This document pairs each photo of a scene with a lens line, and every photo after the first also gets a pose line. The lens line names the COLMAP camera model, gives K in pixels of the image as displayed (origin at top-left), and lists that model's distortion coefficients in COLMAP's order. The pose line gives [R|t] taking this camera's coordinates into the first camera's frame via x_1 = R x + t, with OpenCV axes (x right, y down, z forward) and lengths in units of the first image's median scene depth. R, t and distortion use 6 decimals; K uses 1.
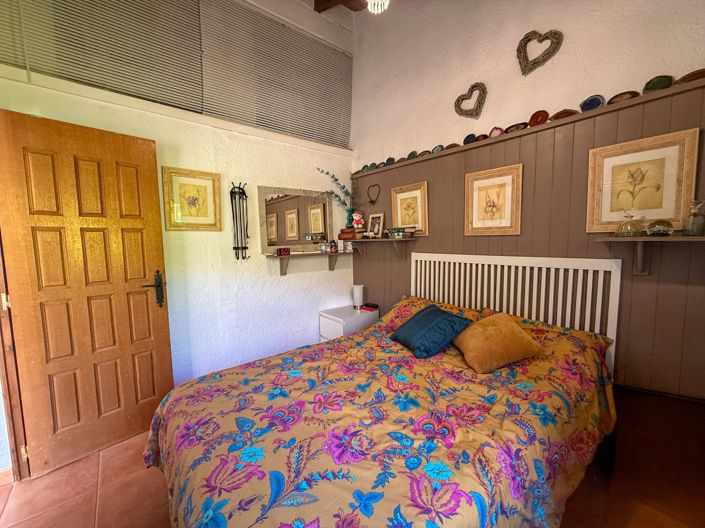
lens RADIAL K [[283.1, 0, 351.0], [0, 283.1, 264.2], [0, 0, 1]] dist [0.002758, -0.000321]
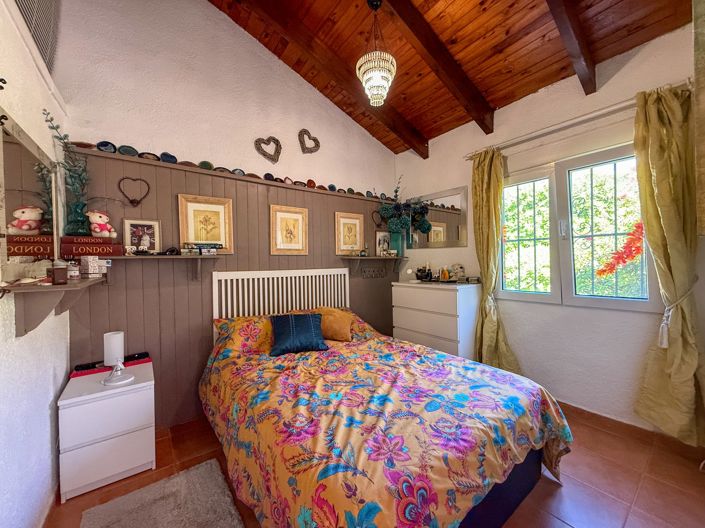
lens RADIAL K [[283.1, 0, 351.5], [0, 283.1, 263.0], [0, 0, 1]] dist [0.002758, -0.000321]
pose [[0.037211, 0.011189, 0.999245, -0.852831], [0.103308, 0.994537, -0.014984, -0.013880], [-0.993953, 0.103787, 0.035852, 0.682081]]
